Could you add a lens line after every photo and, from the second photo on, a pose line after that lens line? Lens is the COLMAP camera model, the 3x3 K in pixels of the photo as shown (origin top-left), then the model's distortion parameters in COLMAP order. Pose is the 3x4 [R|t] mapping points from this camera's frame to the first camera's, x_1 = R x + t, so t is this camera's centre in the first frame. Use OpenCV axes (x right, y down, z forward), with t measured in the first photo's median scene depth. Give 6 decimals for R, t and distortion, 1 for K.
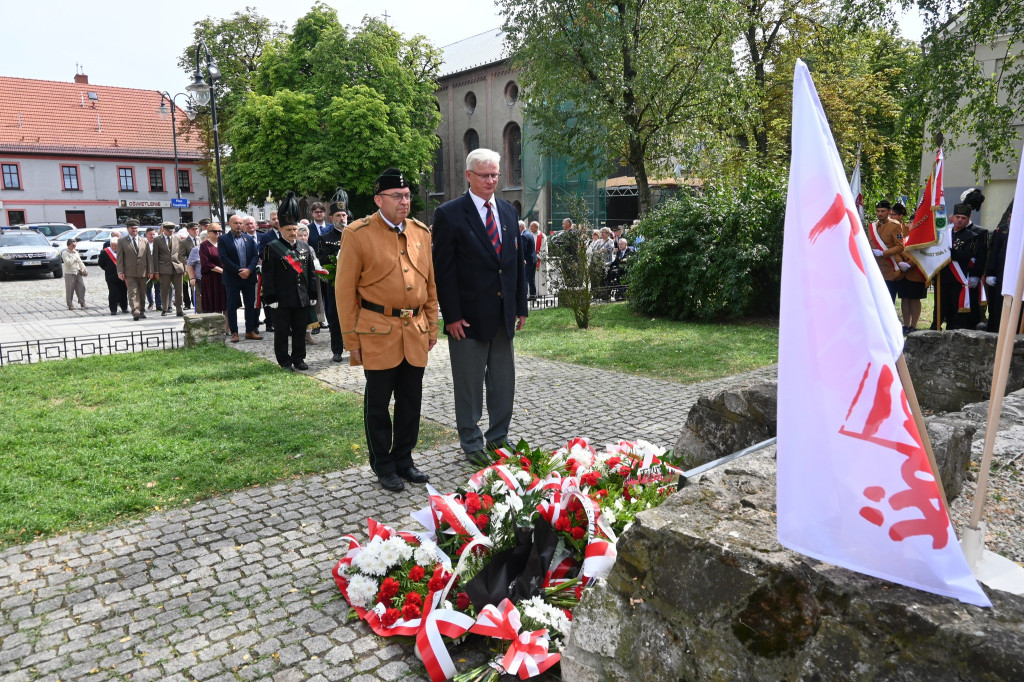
lens RADIAL K [[703.7, 0, 508.3], [0, 703.7, 341.3], [0, 0, 1]] dist [-0.002308, -0.000418]
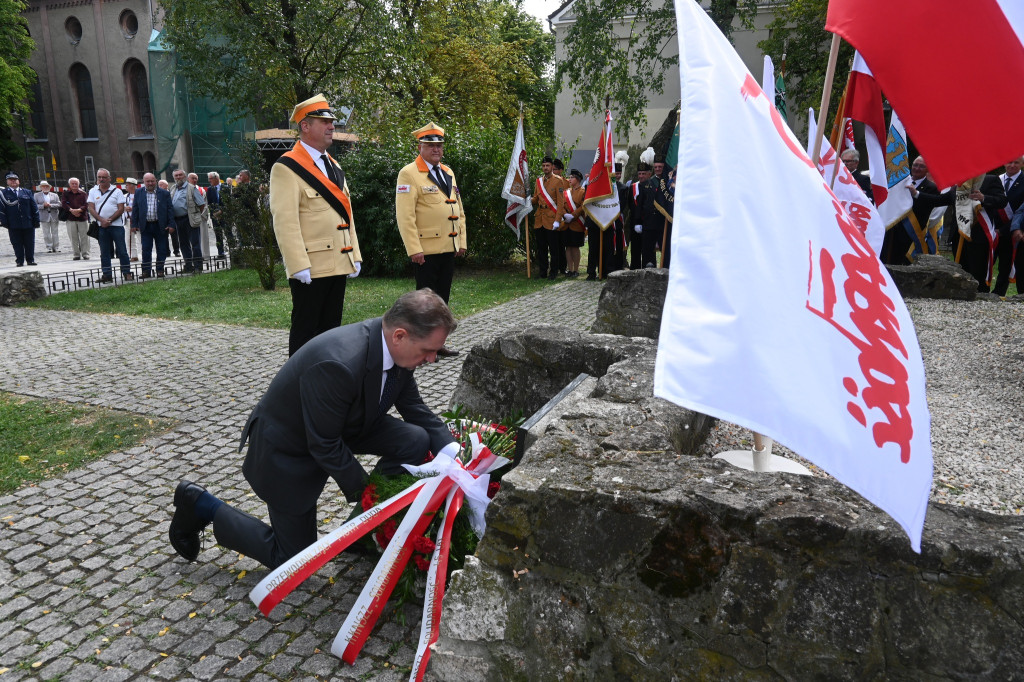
lens RADIAL K [[704.3, 0, 512.0], [0, 704.3, 341.0], [0, 0, 1]] dist [0.000753, 0.001167]
pose [[0.885519, -0.092812, 0.455238, -0.044609], [0.066766, 0.995094, 0.073004, 0.001564], [-0.459780, -0.034252, 0.887372, 0.044907]]
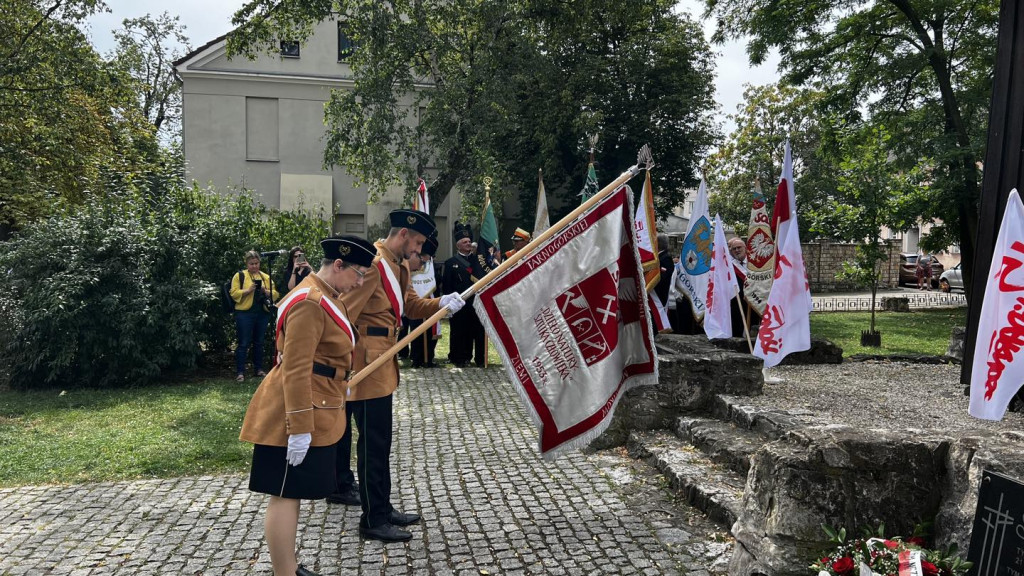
lens RADIAL K [[766.4, 0, 520.1], [0, 766.4, 295.1], [0, 0, 1]] dist [0.051913, -0.058894]
pose [[0.484328, -0.041130, 0.873919, -0.286147], [0.131343, 0.990992, -0.026151, -0.057390], [-0.864971, 0.127449, 0.485368, 0.295686]]
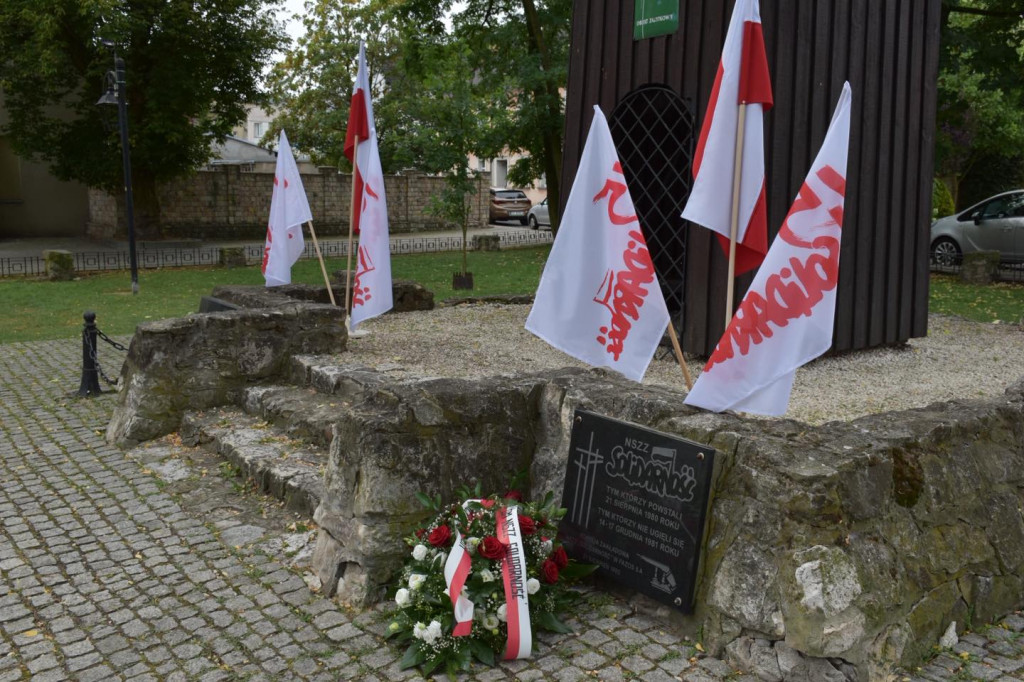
lens RADIAL K [[928.4, 0, 514.4], [0, 928.4, 343.6], [0, 0, 1]] dist [-0.001818, 0.010281]
pose [[0.022819, -0.157531, 0.987250, -0.263174], [0.153076, 0.976413, 0.152264, -0.051121], [-0.987951, 0.147650, 0.046395, 0.297586]]
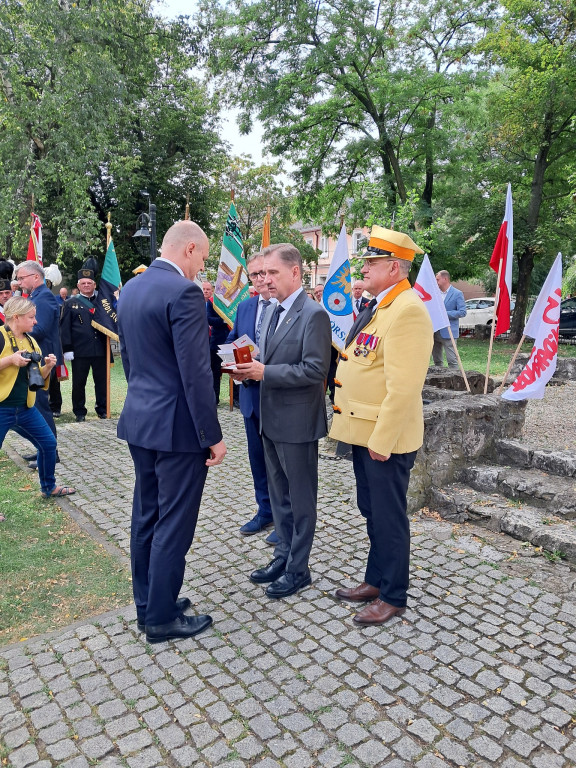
lens RADIAL K [[604.7, 0, 288.0], [0, 604.7, 384.0], [0, 0, 1]] dist [0.010273, -0.011294]
pose [[0.033463, -0.140479, 0.989518, -0.136935], [0.152871, 0.979142, 0.133836, -0.108056], [-0.987679, 0.146790, 0.054240, 0.613446]]
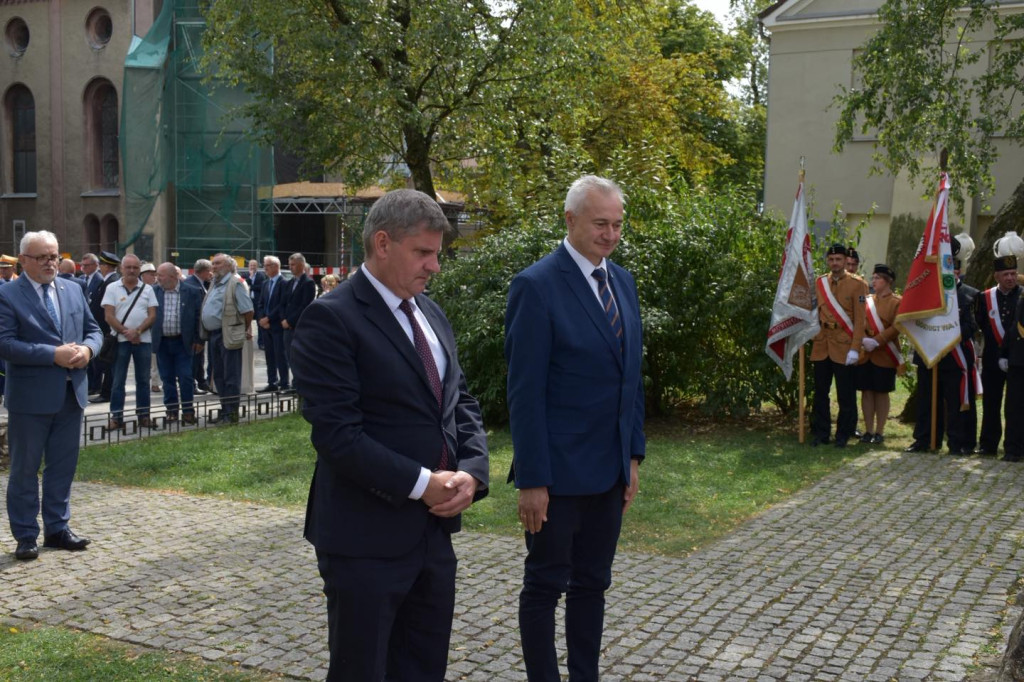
lens RADIAL K [[1166.7, 0, 520.3], [0, 1166.7, 339.2], [0, 0, 1]] dist [0.003151, 0.031558]
pose [[0.927840, -0.002525, 0.372970, -0.162073], [0.037987, 0.995417, -0.087762, -0.027475], [-0.371039, 0.095597, 0.923684, 0.108309]]
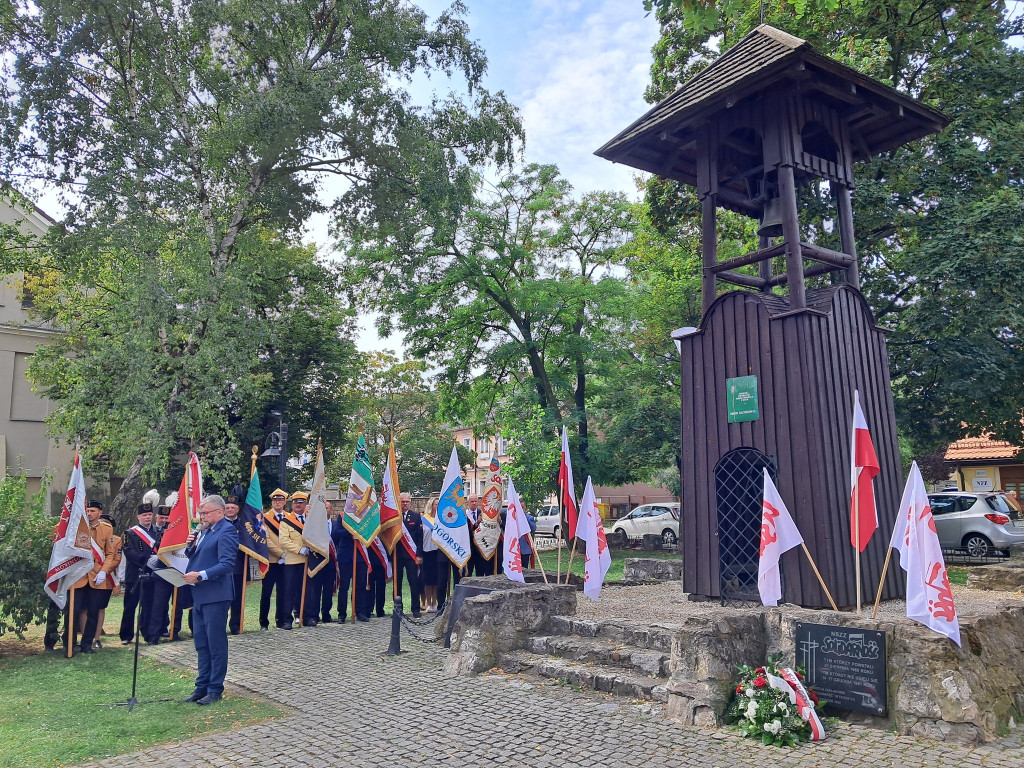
lens RADIAL K [[806.2, 0, 507.0], [0, 806.2, 383.4], [0, 0, 1]] dist [0.010273, -0.011294]
pose [[-0.033816, 0.153580, 0.987557, -0.567553], [0.187000, 0.971644, -0.144702, -0.101102], [-0.981778, 0.179780, -0.061576, 0.535231]]
